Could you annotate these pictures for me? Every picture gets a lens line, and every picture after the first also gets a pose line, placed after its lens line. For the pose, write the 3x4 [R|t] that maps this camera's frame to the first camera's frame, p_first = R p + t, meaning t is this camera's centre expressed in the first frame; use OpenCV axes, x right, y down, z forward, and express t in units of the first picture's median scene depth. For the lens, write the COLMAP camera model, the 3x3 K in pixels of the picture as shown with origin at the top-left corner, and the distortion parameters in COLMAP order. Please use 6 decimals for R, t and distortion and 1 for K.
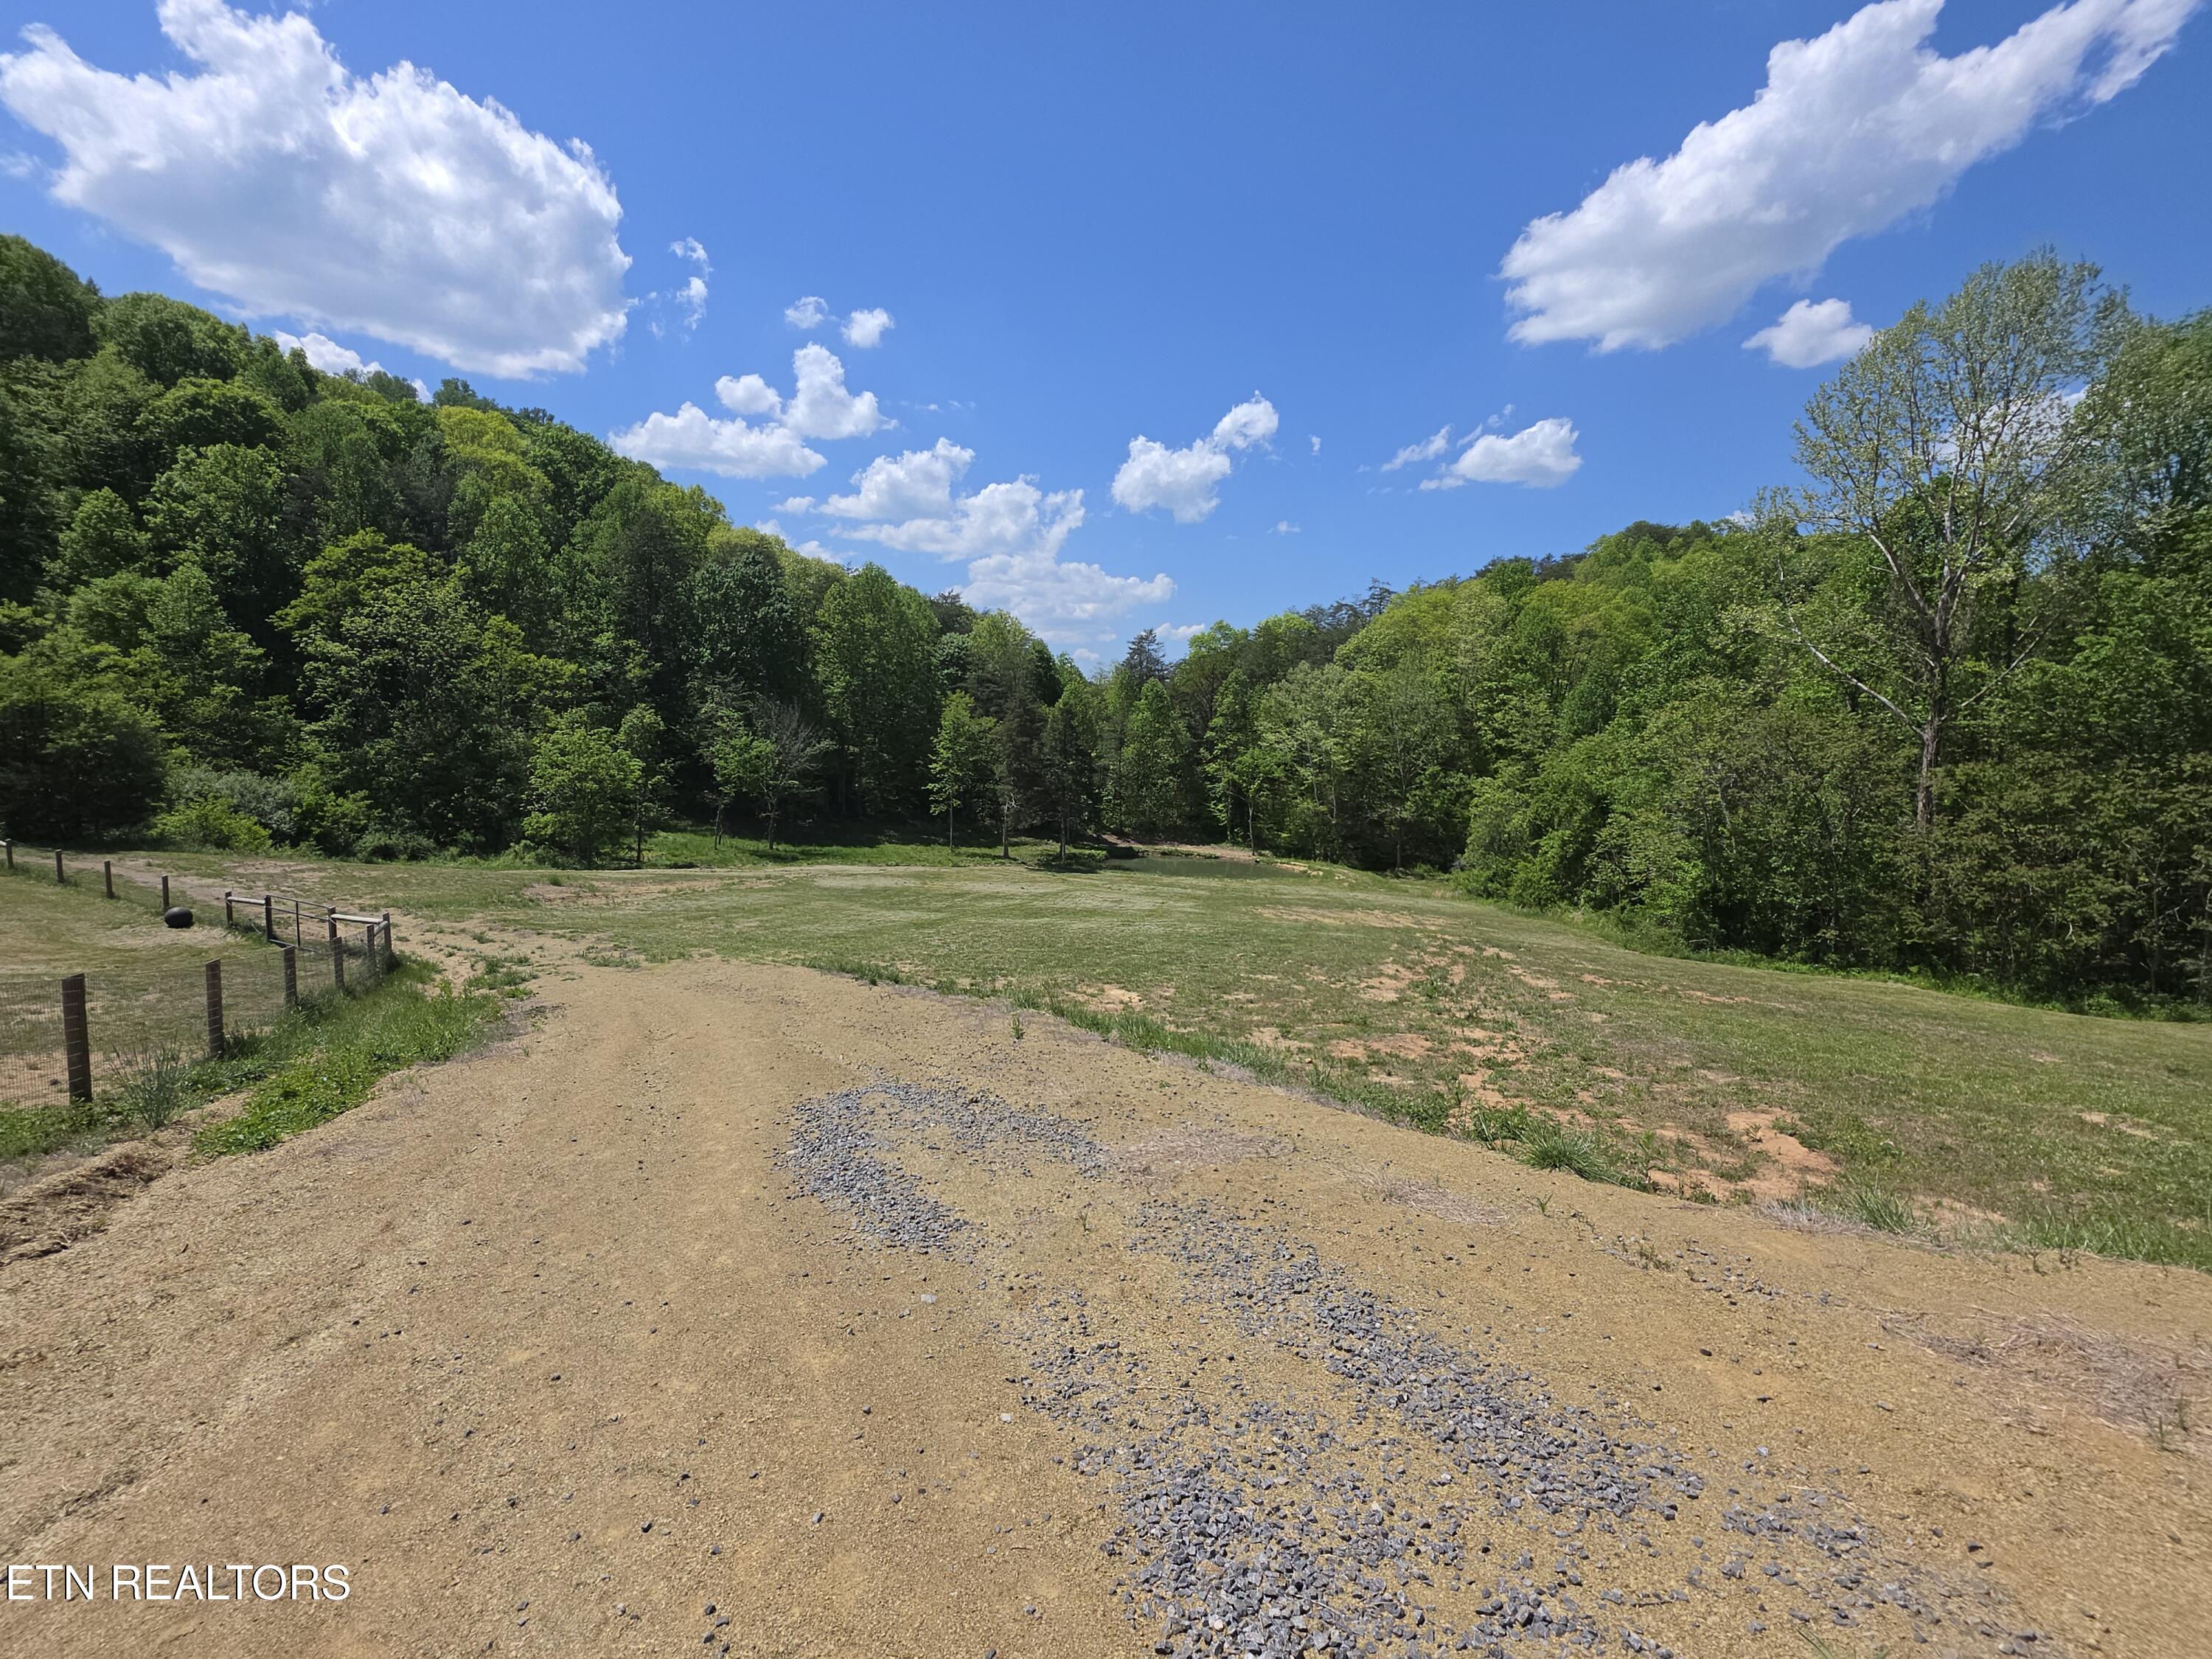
lens RADIAL K [[940.6, 0, 1112.1], [0, 940.6, 829.4], [0, 0, 1]] dist [-0.002756, 0.000977]
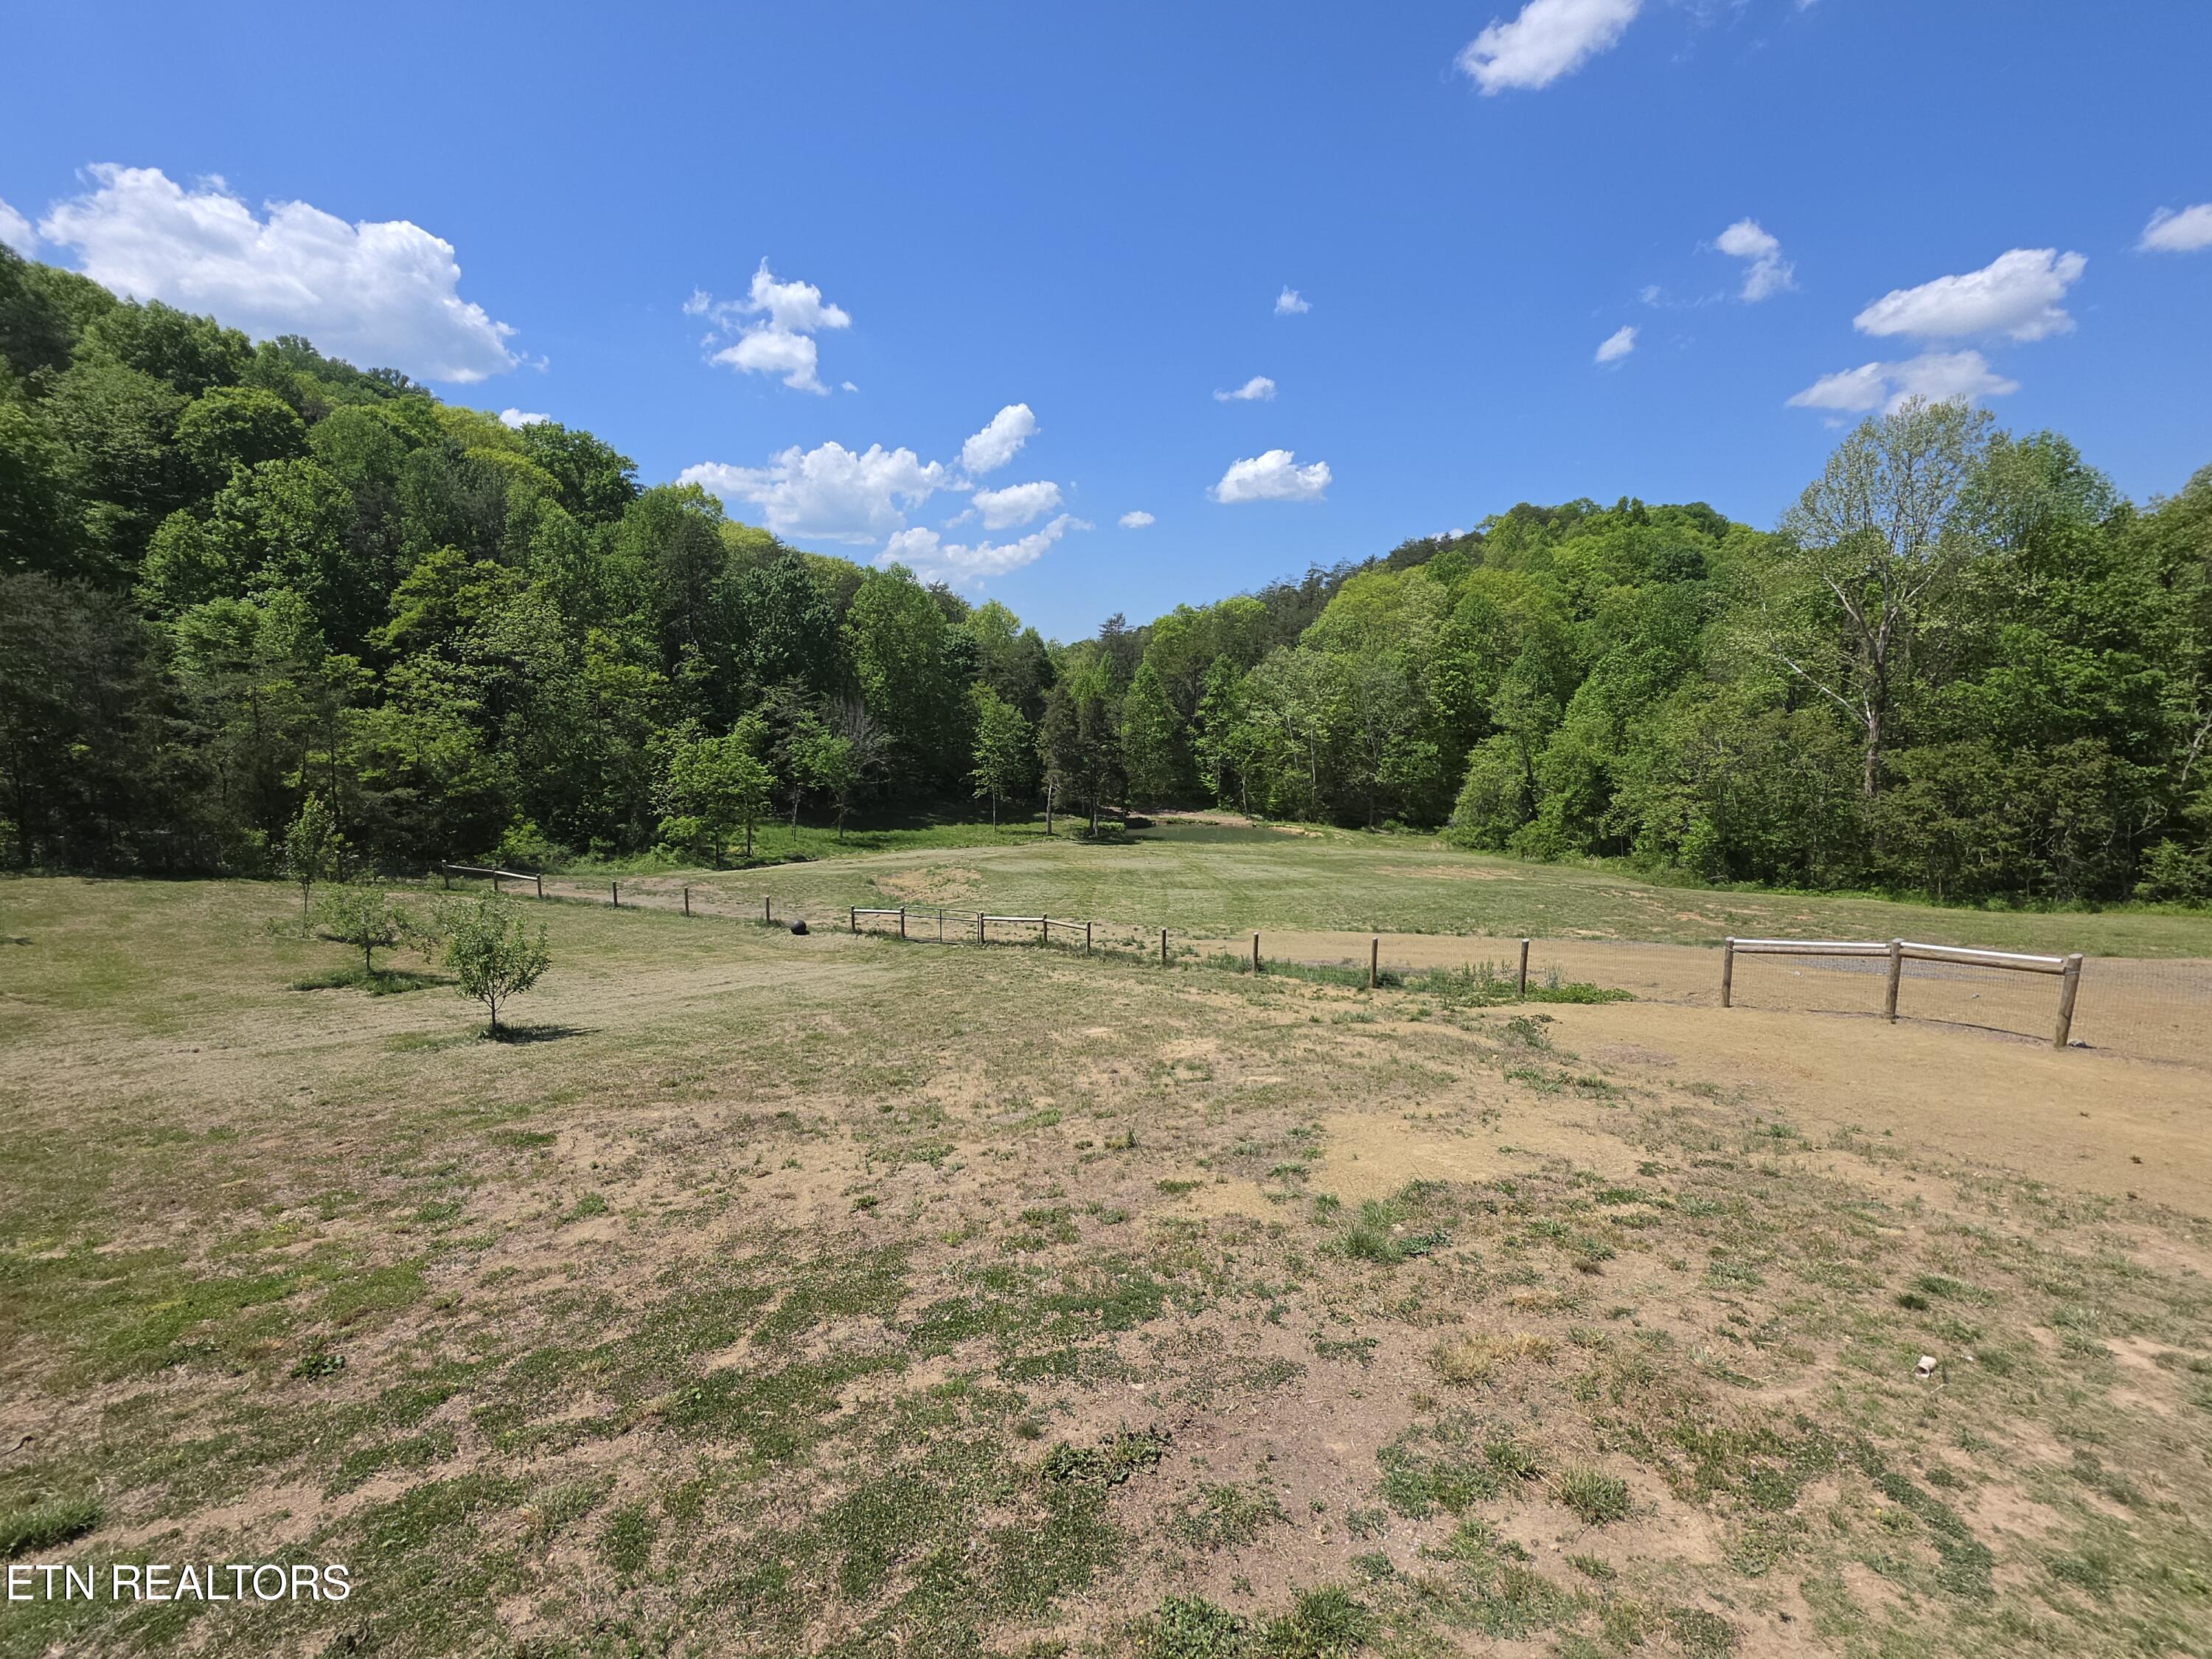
lens RADIAL K [[940.6, 0, 1099.0], [0, 940.6, 834.5], [0, 0, 1]] dist [-0.002756, 0.000977]
pose [[0.989117, -0.049943, 0.138395, -0.193860], [0.043022, 0.997691, 0.052556, -0.023323], [-0.140701, -0.046030, 0.988982, -0.100037]]
